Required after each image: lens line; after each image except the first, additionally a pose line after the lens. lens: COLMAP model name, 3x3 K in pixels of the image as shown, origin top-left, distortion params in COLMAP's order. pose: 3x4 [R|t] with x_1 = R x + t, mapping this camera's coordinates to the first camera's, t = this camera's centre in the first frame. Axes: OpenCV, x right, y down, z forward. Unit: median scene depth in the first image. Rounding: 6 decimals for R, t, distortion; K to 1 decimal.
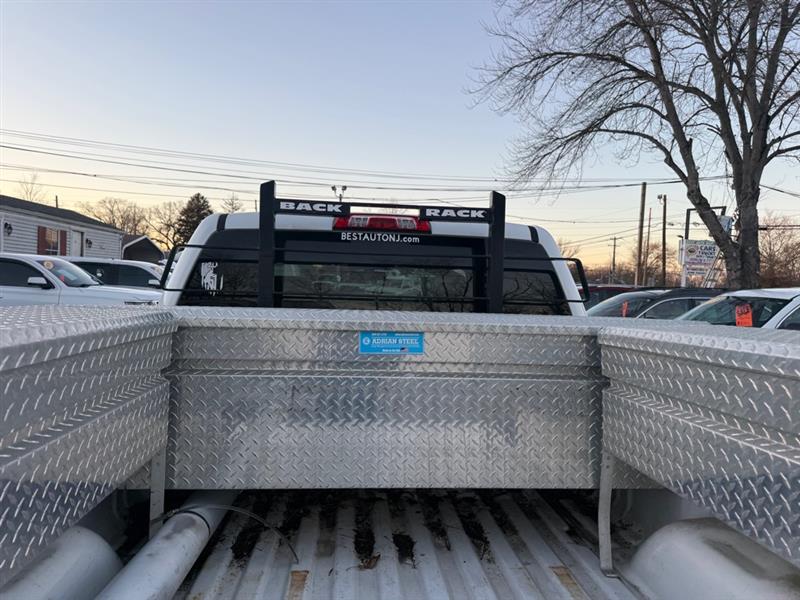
lens RADIAL K [[564.8, 0, 401.0], [0, 564.8, 297.8], [0, 0, 1]] dist [0.043086, -0.055877]
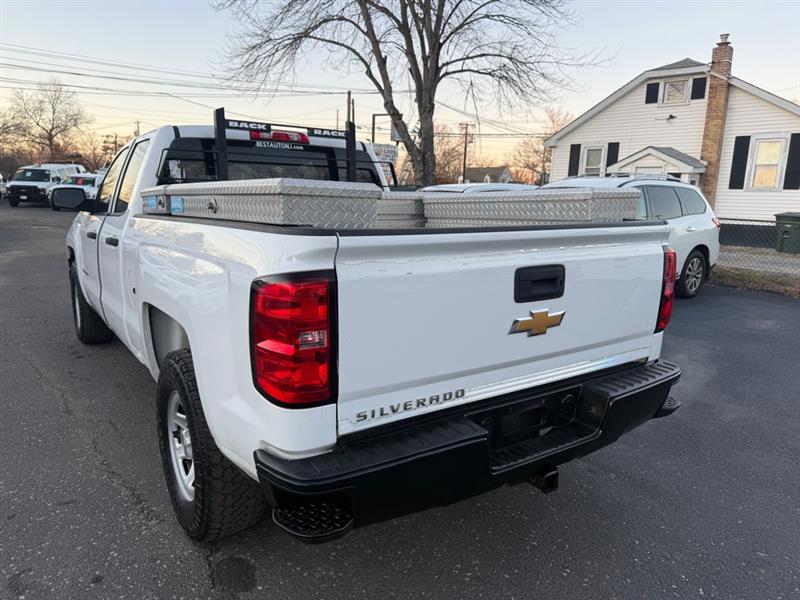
lens RADIAL K [[564.8, 0, 404.4], [0, 564.8, 302.4], [0, 0, 1]] dist [0.043086, -0.055877]
pose [[0.862875, -0.106840, 0.493997, -0.136515], [0.015614, 0.982570, 0.185234, 0.008727], [-0.505177, -0.152120, 0.849503, -0.144971]]
